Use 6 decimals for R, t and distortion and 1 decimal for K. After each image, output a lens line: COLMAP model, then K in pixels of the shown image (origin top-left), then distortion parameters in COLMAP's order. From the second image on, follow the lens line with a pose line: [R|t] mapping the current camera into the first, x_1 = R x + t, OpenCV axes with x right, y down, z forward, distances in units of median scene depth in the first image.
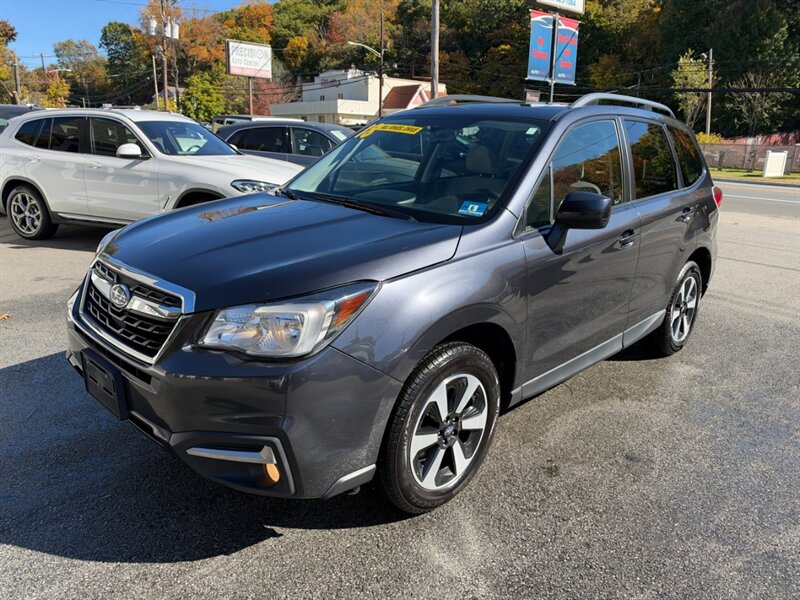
lens RADIAL K [[584.9, 0, 399.9], [0, 584.9, 299.4], [0, 0, 1]] dist [-0.023978, 0.003382]
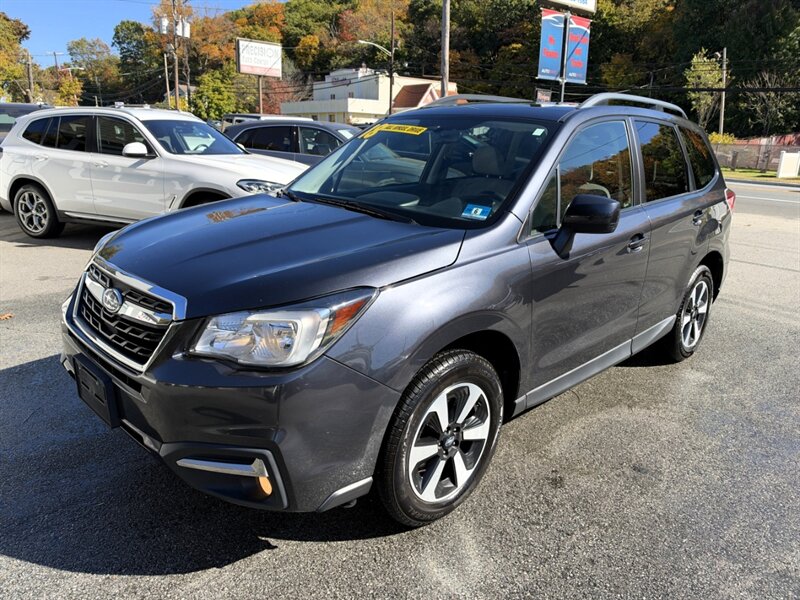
lens RADIAL K [[584.9, 0, 401.0], [0, 584.9, 300.3], [0, 0, 1]] dist [-0.023978, 0.003382]
pose [[0.999874, 0.006759, -0.014337, 0.001048], [-0.006715, 0.999973, 0.003104, -0.000791], [0.014358, -0.003007, 0.999892, 0.001984]]
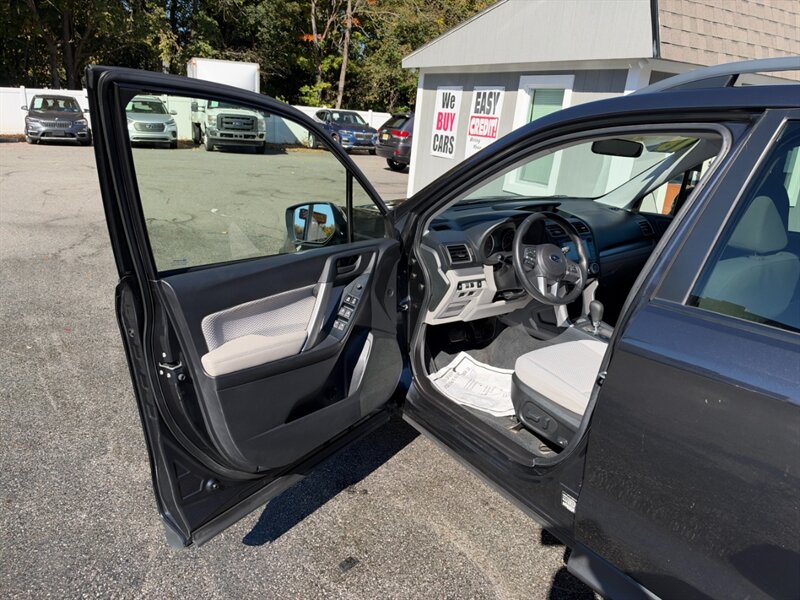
lens RADIAL K [[584.9, 0, 401.0], [0, 584.9, 303.6], [0, 0, 1]] dist [-0.023978, 0.003382]
pose [[-0.198339, 0.264602, -0.943741, 0.082867], [-0.316460, 0.894012, 0.317167, -0.023473], [0.927639, 0.361563, -0.093581, 0.083323]]
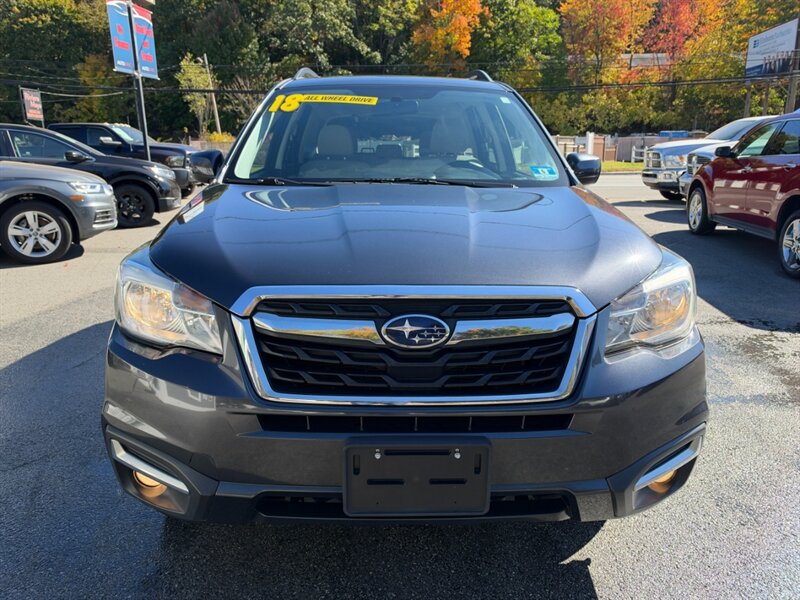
lens RADIAL K [[584.9, 0, 388.9], [0, 584.9, 298.0], [0, 0, 1]] dist [-0.023978, 0.003382]
pose [[0.707242, -0.207823, 0.675736, -0.056826], [0.212841, 0.974063, 0.076808, -0.005930], [-0.674172, 0.089503, 0.733132, 0.033923]]
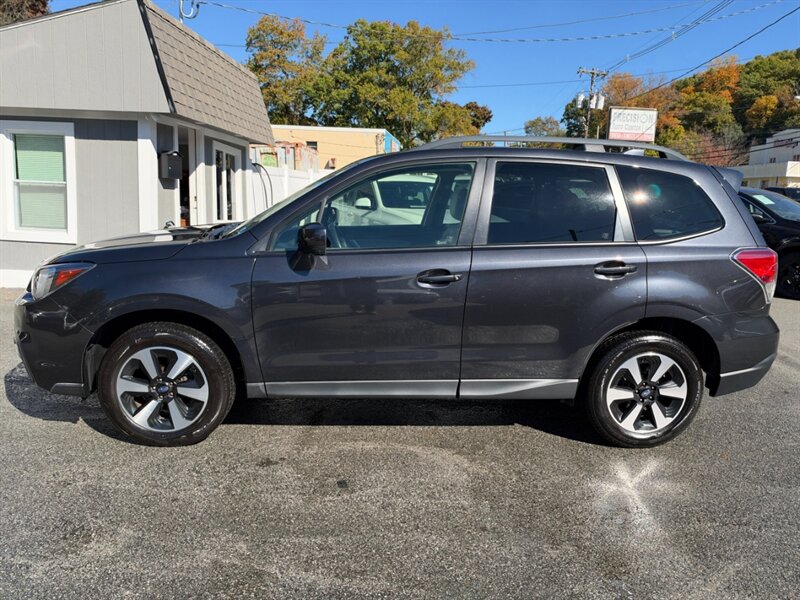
lens RADIAL K [[584.9, 0, 400.4], [0, 584.9, 302.7], [0, 0, 1]] dist [-0.023978, 0.003382]
pose [[0.748603, 0.122314, -0.651639, 0.090784], [-0.188089, 0.981636, -0.031821, -0.002080], [0.635780, 0.146387, 0.757862, 0.020159]]
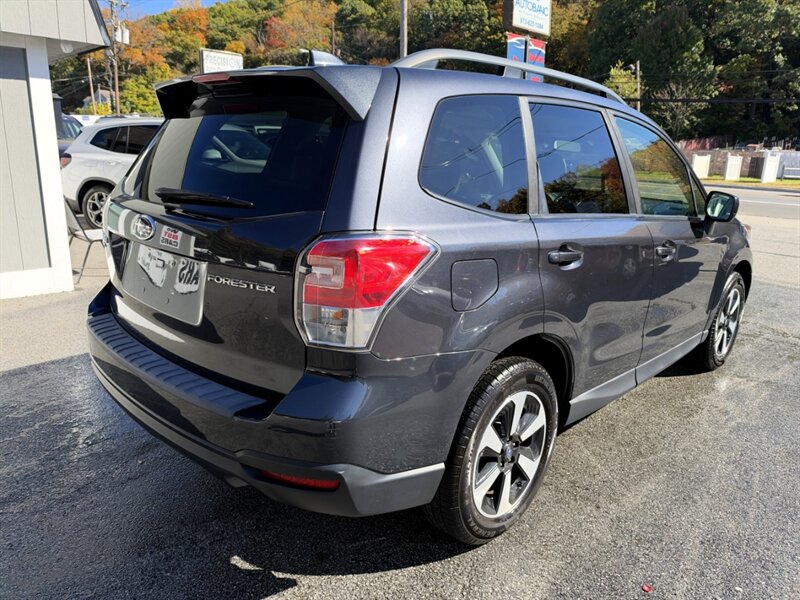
lens RADIAL K [[584.9, 0, 400.9], [0, 584.9, 300.4], [0, 0, 1]] dist [-0.023978, 0.003382]
pose [[0.994063, -0.027336, 0.105320, -0.041792], [0.028023, 0.999595, -0.005040, 0.010965], [-0.105139, 0.007962, 0.994426, -0.041418]]
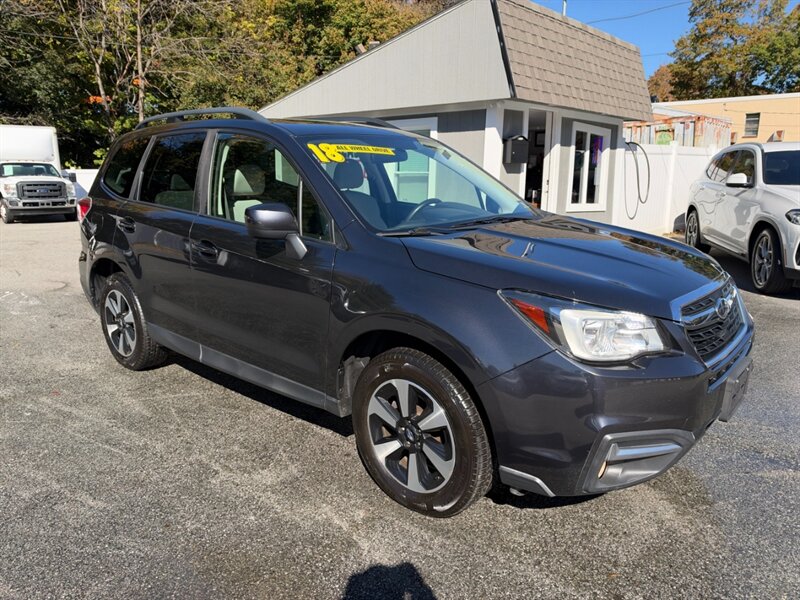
lens RADIAL K [[584.9, 0, 397.6], [0, 584.9, 300.4], [0, 0, 1]] dist [-0.023978, 0.003382]
pose [[0.143361, 0.183319, -0.972544, 0.100136], [-0.245112, 0.958655, 0.144570, -0.008696], [0.958837, 0.217656, 0.182367, 0.050379]]
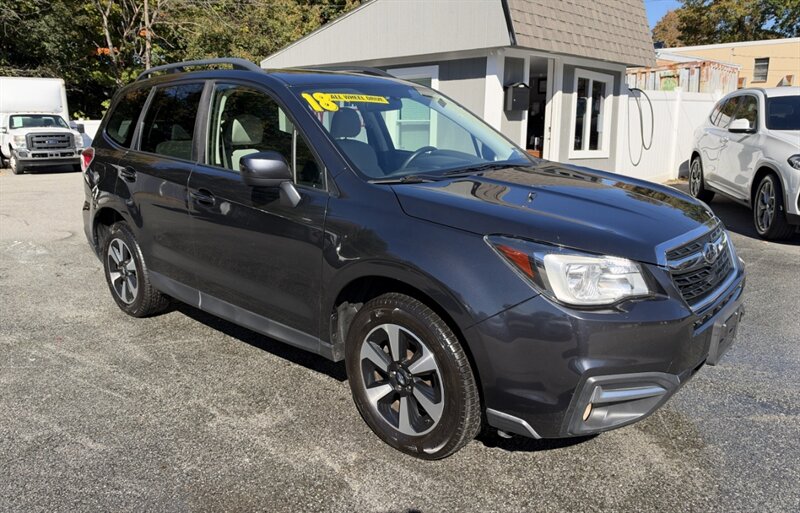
lens RADIAL K [[584.3, 0, 394.1], [0, 584.3, 250.3], [0, 0, 1]] dist [-0.019525, -0.002287]
pose [[0.126345, 0.185209, -0.974543, 0.101585], [-0.238143, 0.959350, 0.151447, -0.009092], [0.962977, 0.212946, 0.165315, 0.052188]]
